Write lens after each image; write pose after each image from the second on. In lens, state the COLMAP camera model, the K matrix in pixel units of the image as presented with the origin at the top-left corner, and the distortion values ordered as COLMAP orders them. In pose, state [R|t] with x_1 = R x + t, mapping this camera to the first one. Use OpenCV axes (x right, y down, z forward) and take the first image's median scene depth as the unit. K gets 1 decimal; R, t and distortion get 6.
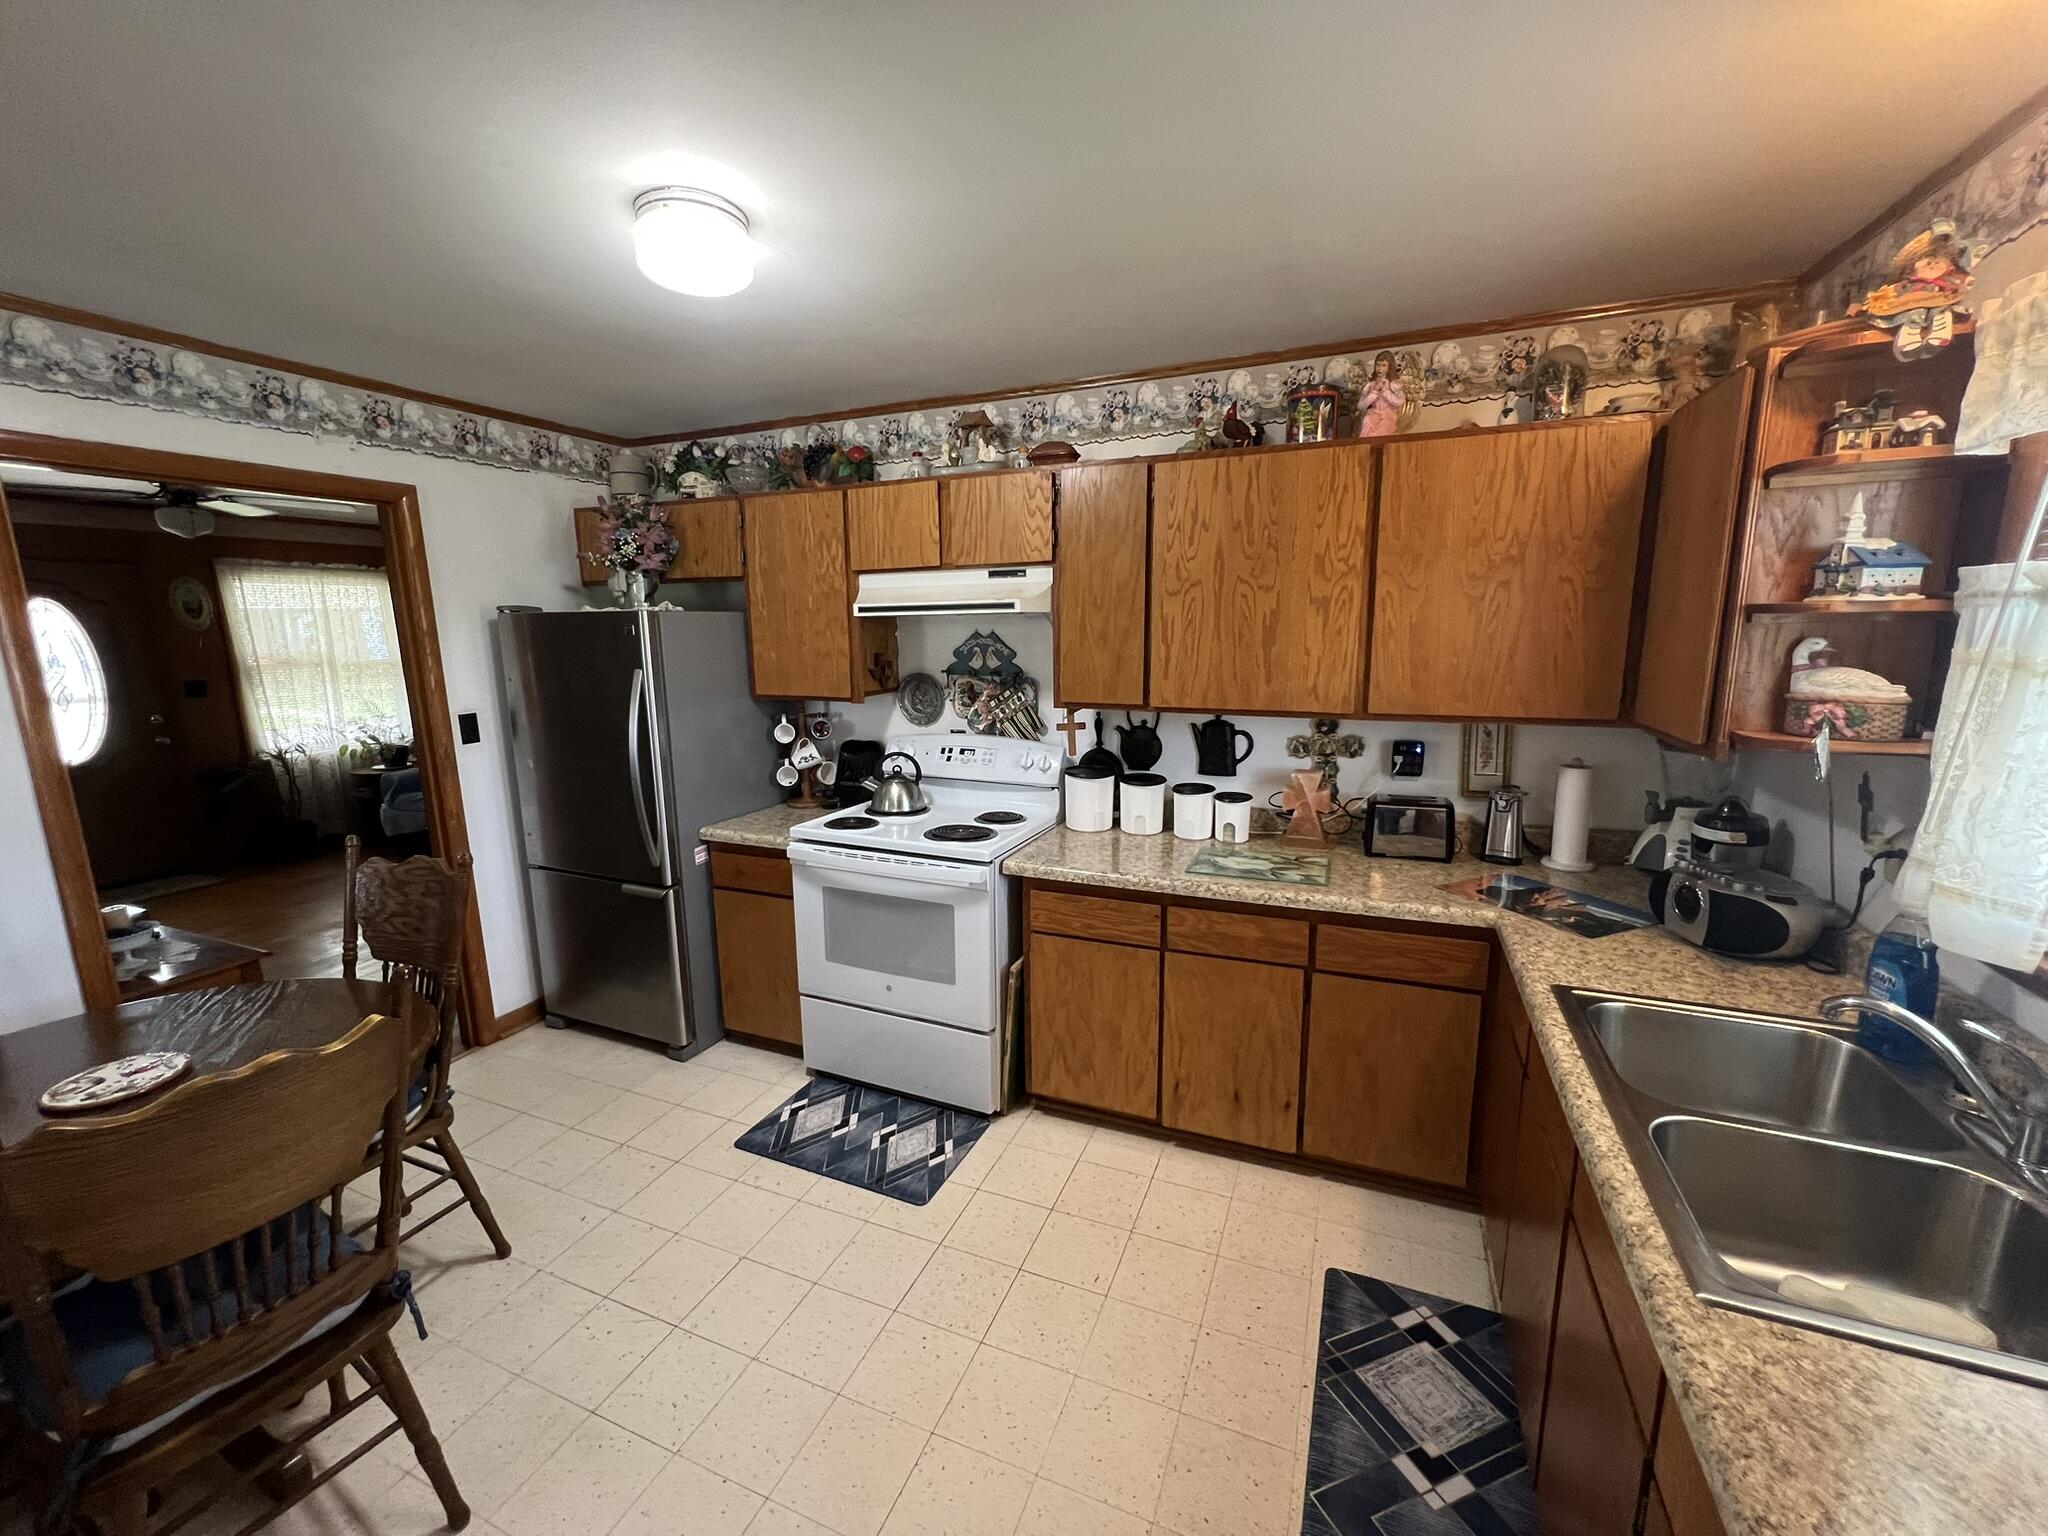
lens RADIAL K [[817.2, 0, 1032.2], [0, 817.2, 773.9], [0, 0, 1]] dist [-0.003086, 0.000487]
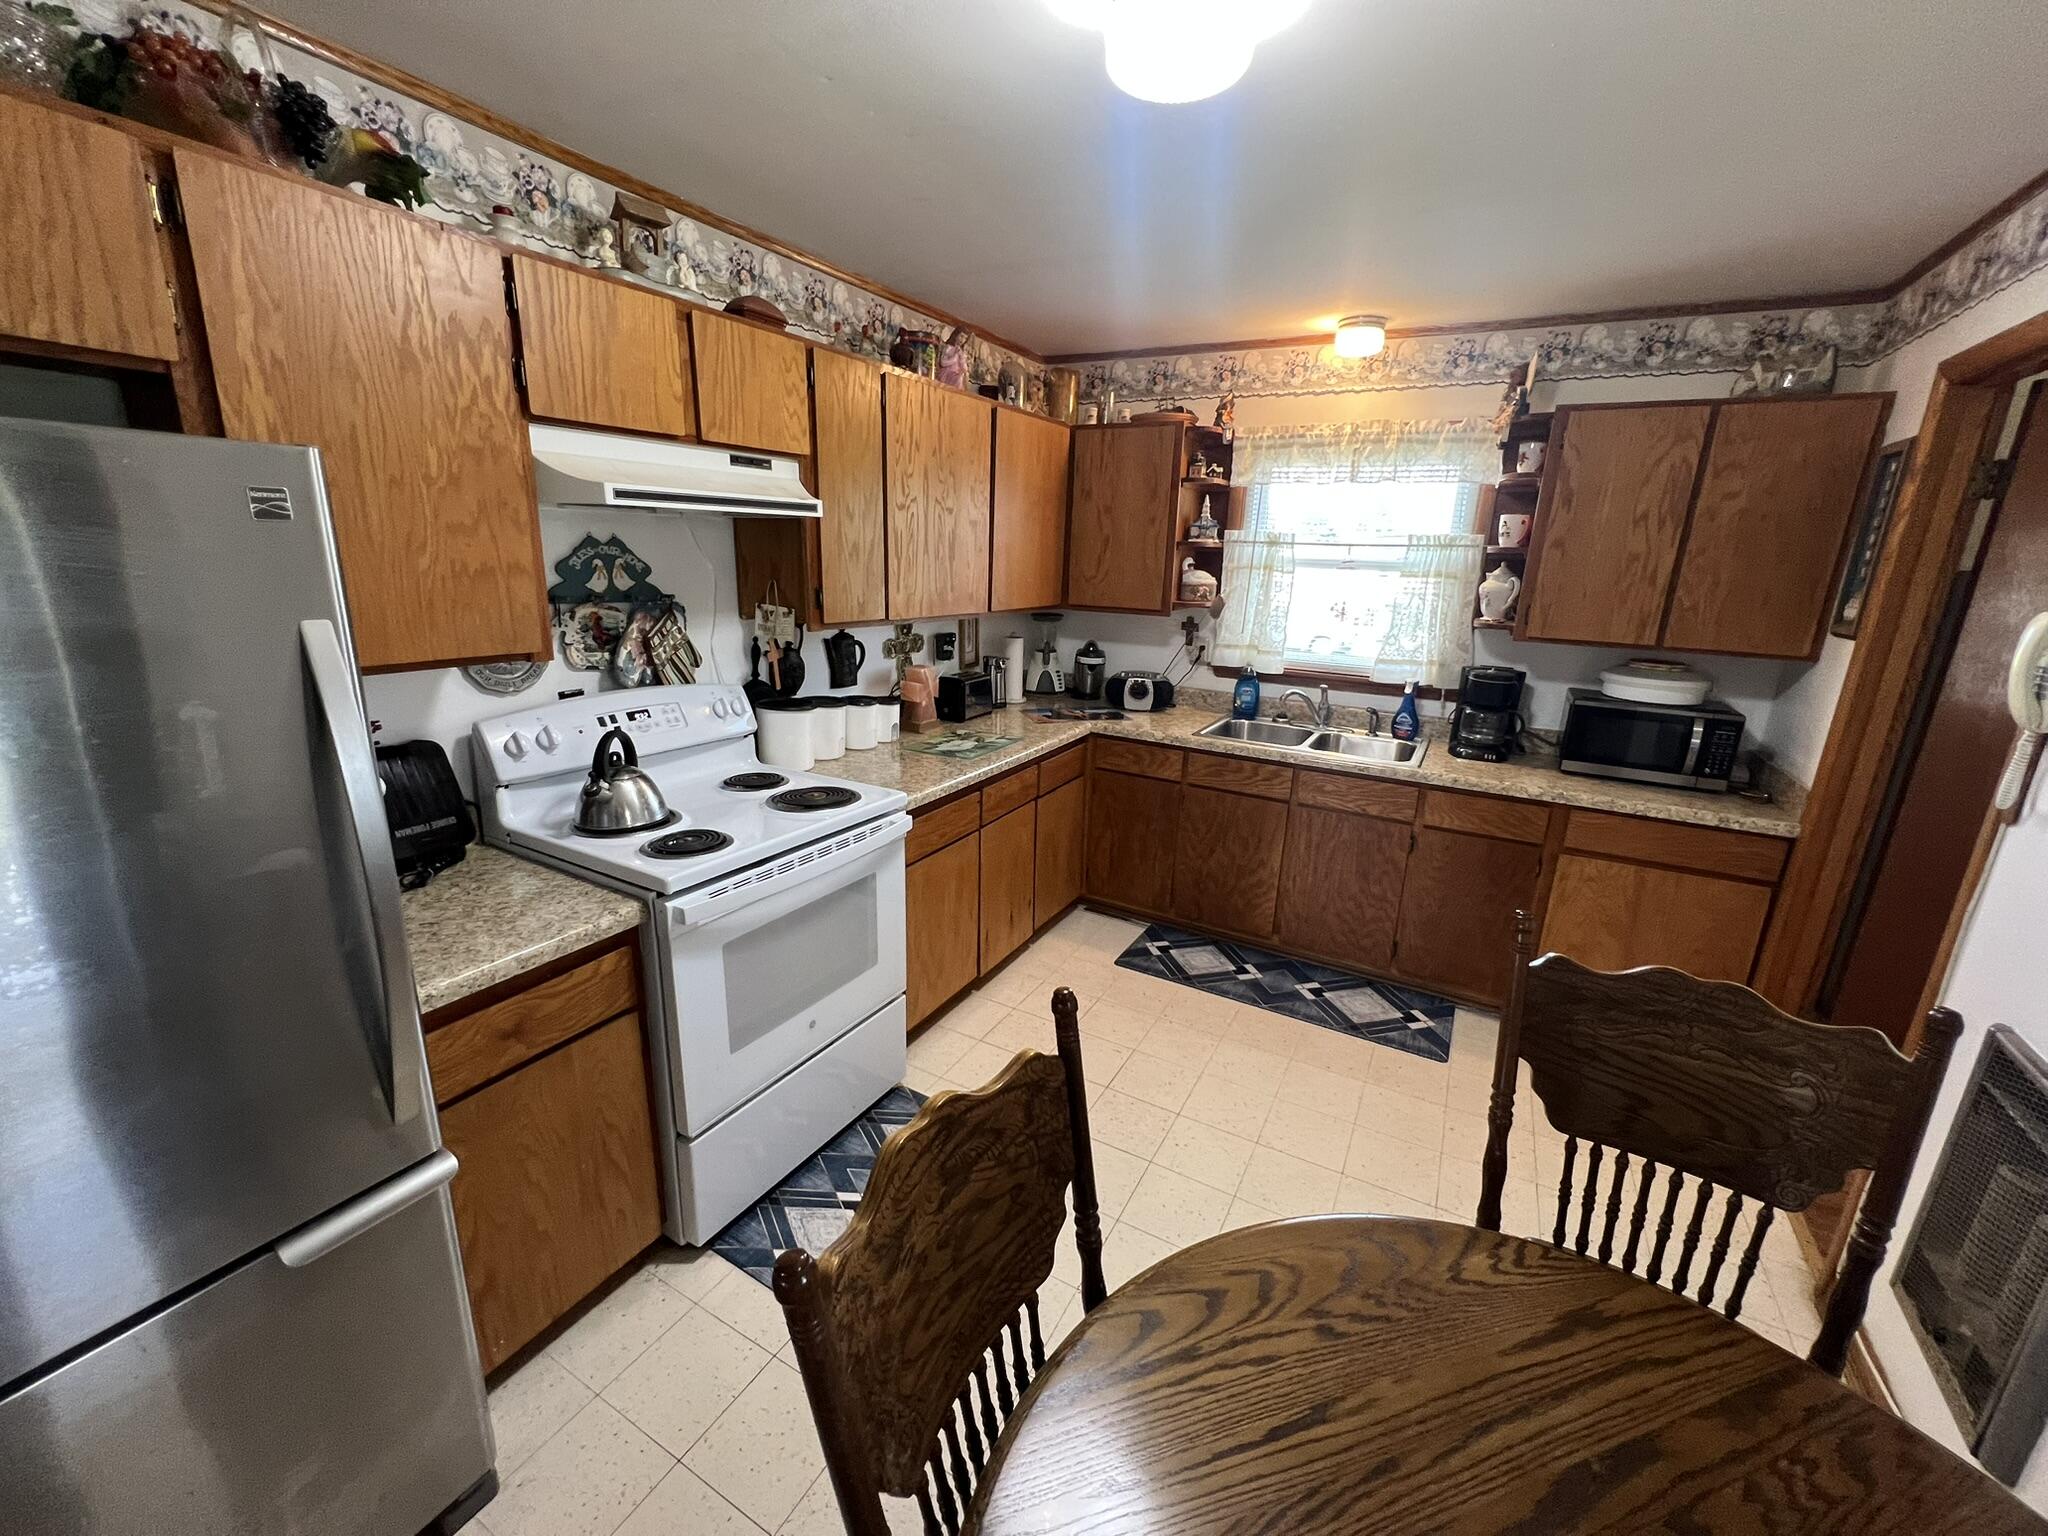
lens RADIAL K [[817.2, 0, 1020.3], [0, 817.2, 769.8], [0, 0, 1]] dist [-0.003086, 0.000487]
pose [[0.120020, -0.242245, 0.962763, -0.803056], [0.151247, 0.962914, 0.223429, -0.098592], [-0.981183, 0.118799, 0.152208, 0.662224]]
